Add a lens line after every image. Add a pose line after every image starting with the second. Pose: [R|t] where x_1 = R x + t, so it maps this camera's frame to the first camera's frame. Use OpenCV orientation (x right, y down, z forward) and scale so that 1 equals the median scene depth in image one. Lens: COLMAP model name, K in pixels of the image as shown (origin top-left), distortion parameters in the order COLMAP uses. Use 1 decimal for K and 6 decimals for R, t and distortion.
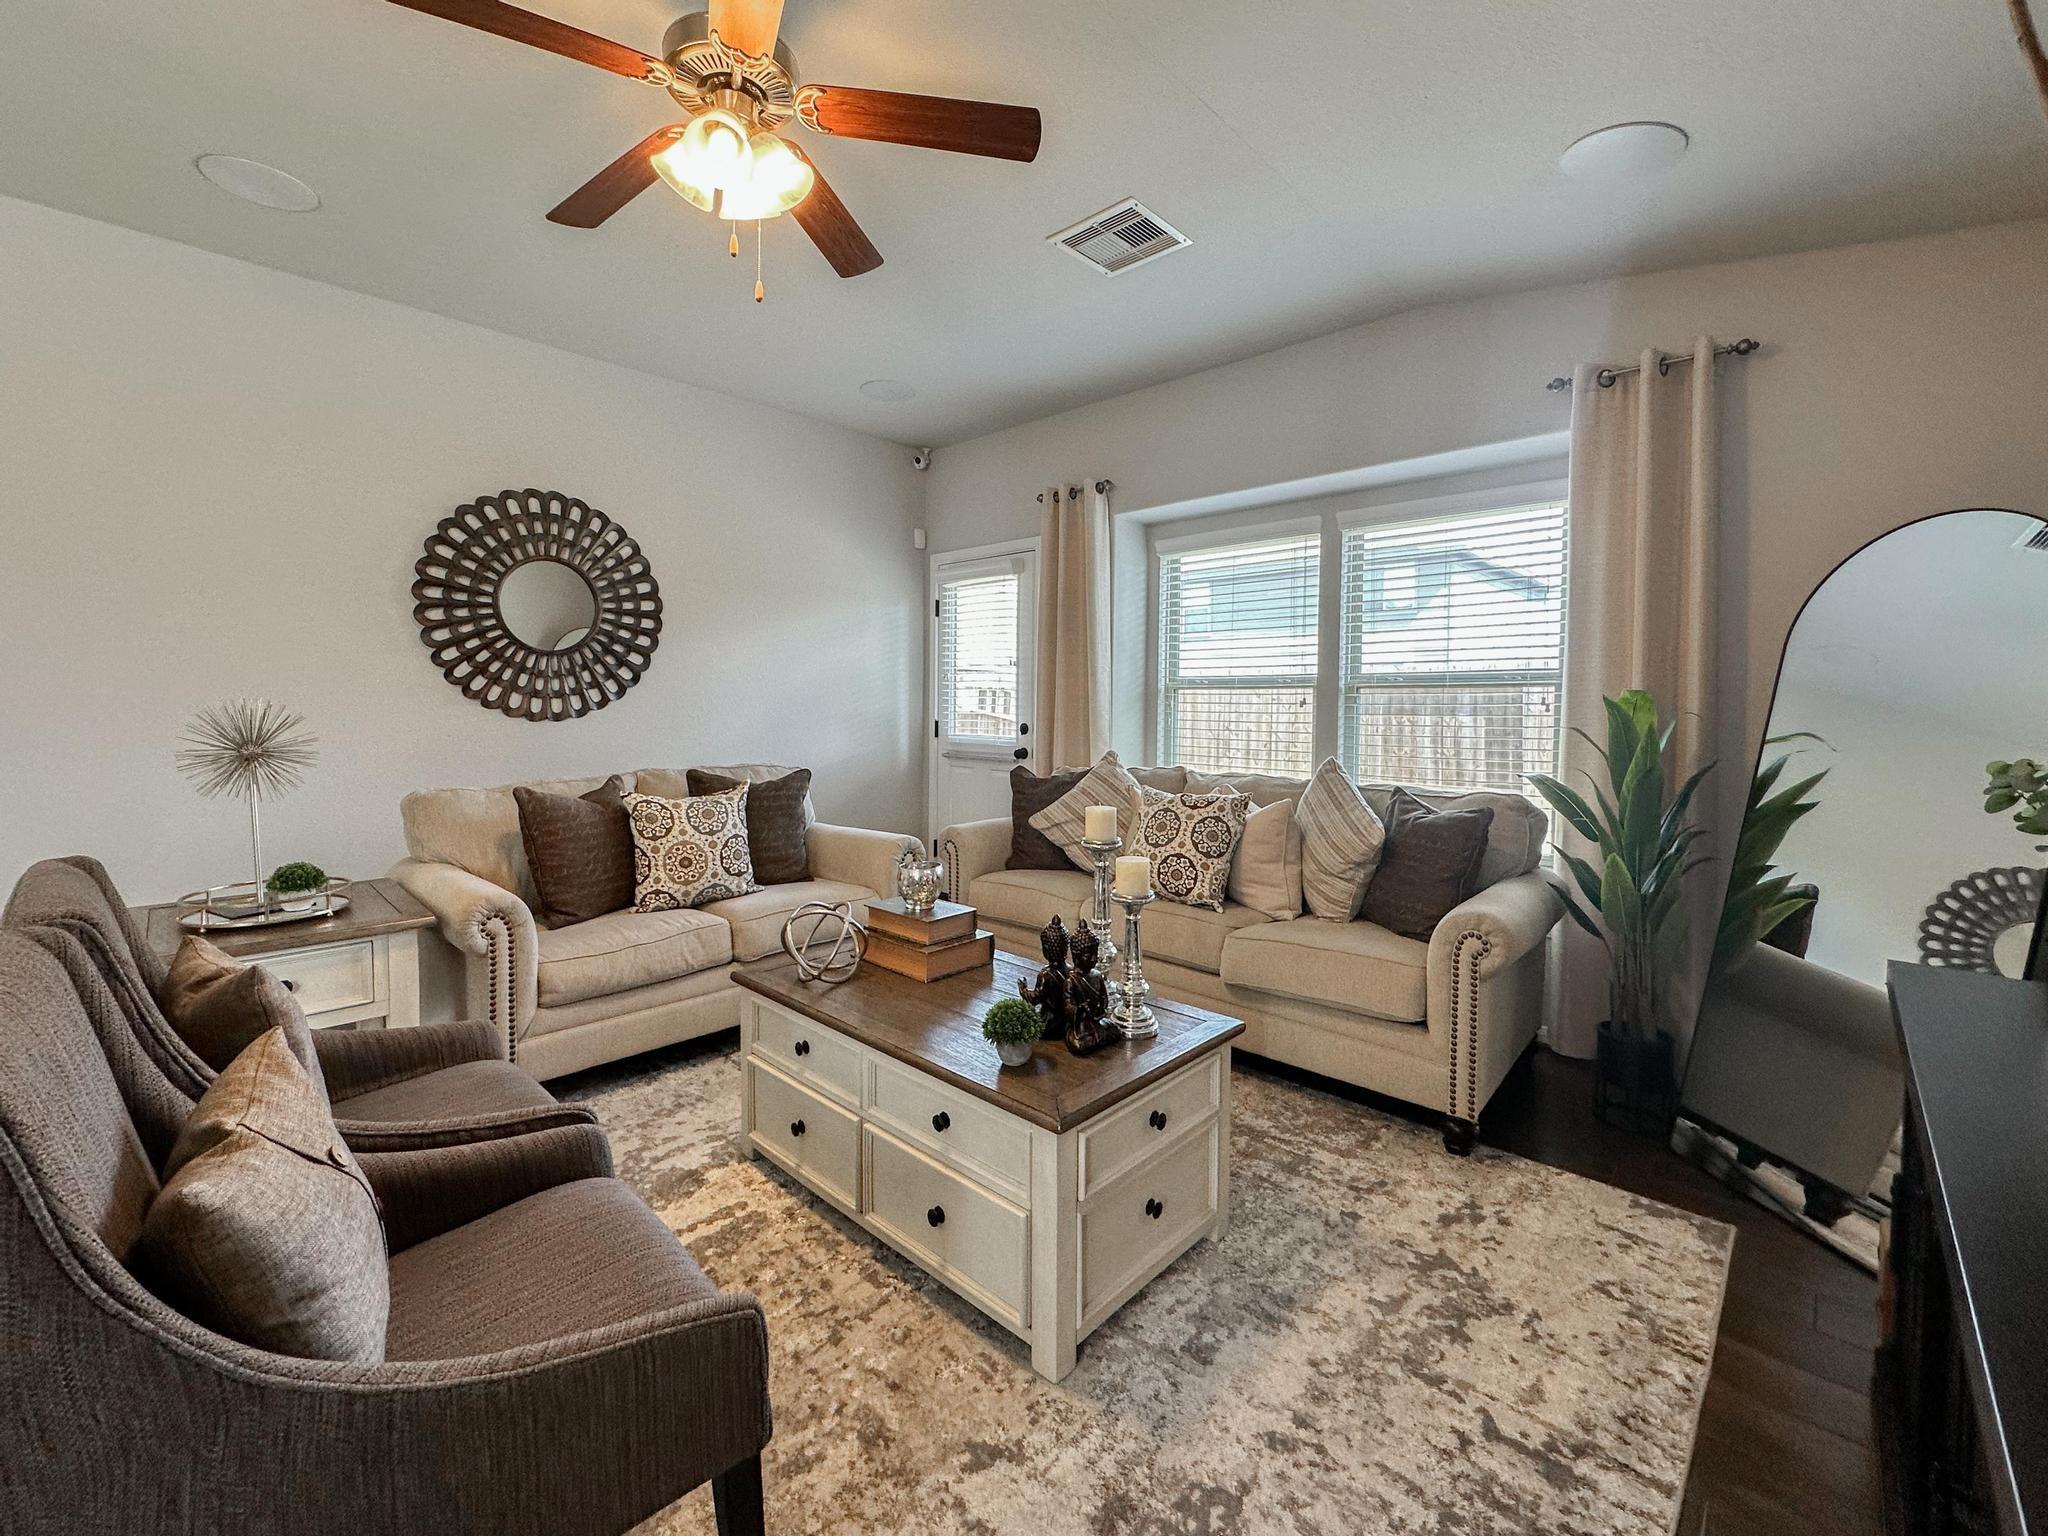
lens RADIAL K [[853.3, 0, 1036.5], [0, 853.3, 721.9], [0, 0, 1]] dist [-0.000576, -0.000027]
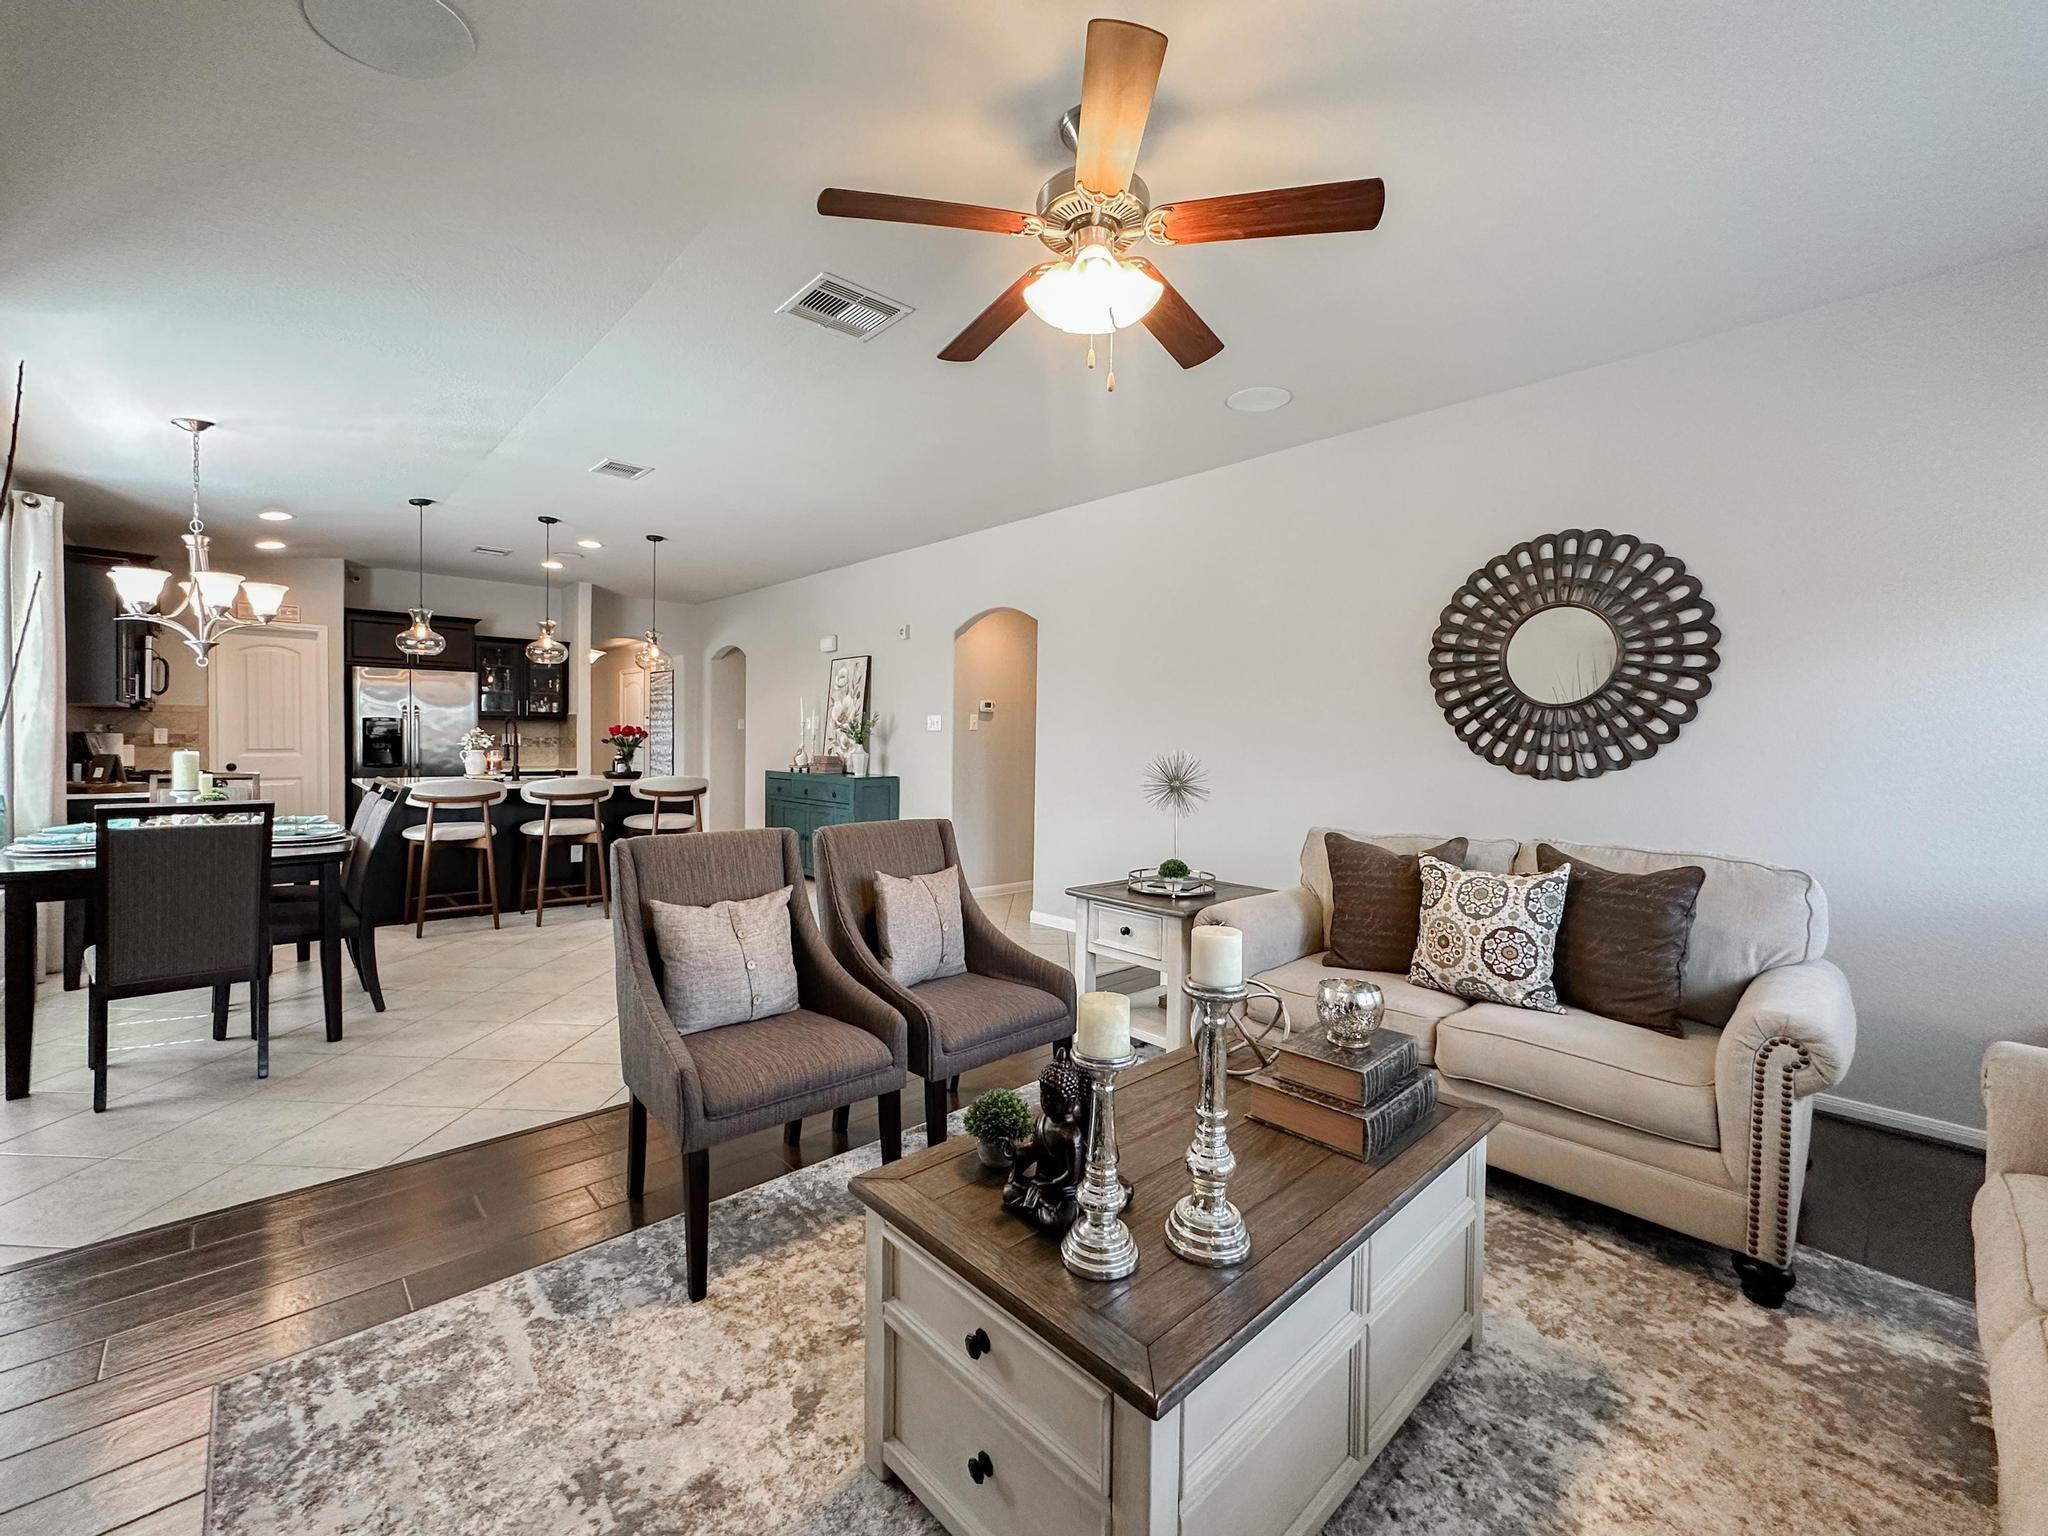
lens RADIAL K [[853.3, 0, 1022.8], [0, 853.3, 746.2], [0, 0, 1]] dist [-0.000576, -0.000027]
pose [[-0.083075, 0.000436, -0.996543, 0.414669], [-0.041843, 0.999116, 0.003926, -0.018021], [0.995664, 0.042024, -0.082984, 0.524275]]
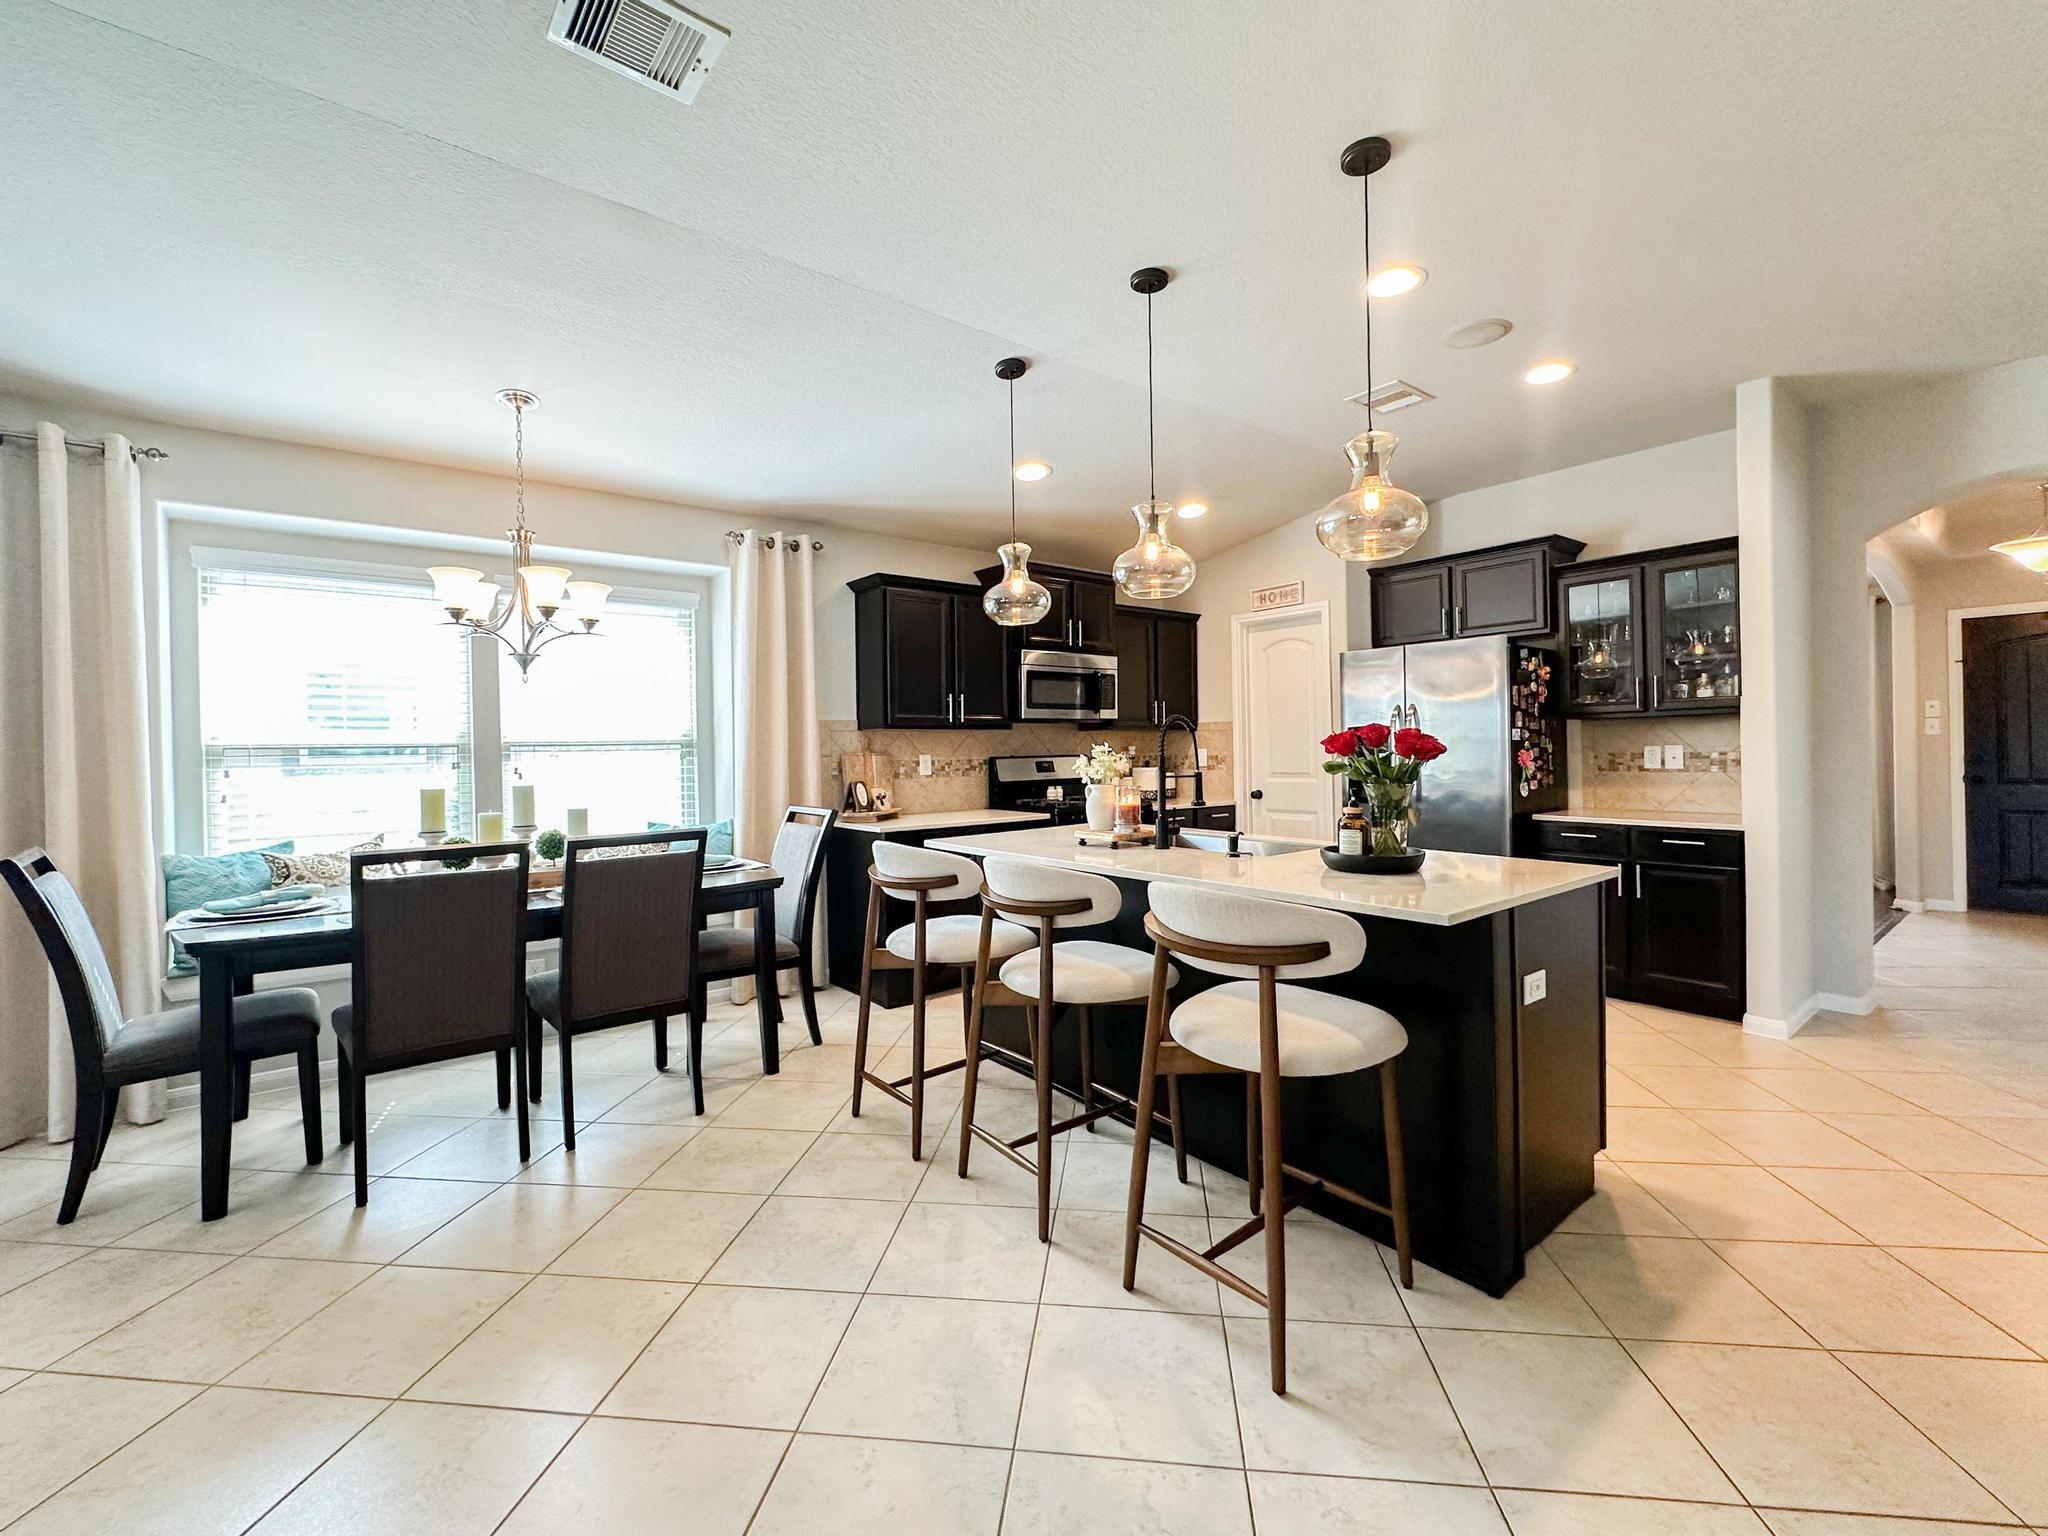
lens RADIAL K [[853.3, 0, 1042.5], [0, 853.3, 753.1], [0, 0, 1]] dist [-0.000576, -0.000027]
pose [[-0.988273, 0.003894, 0.152648, -1.210462], [0.008752, 0.999476, 0.031168, -0.017260], [-0.152447, 0.032139, -0.987789, 0.191248]]
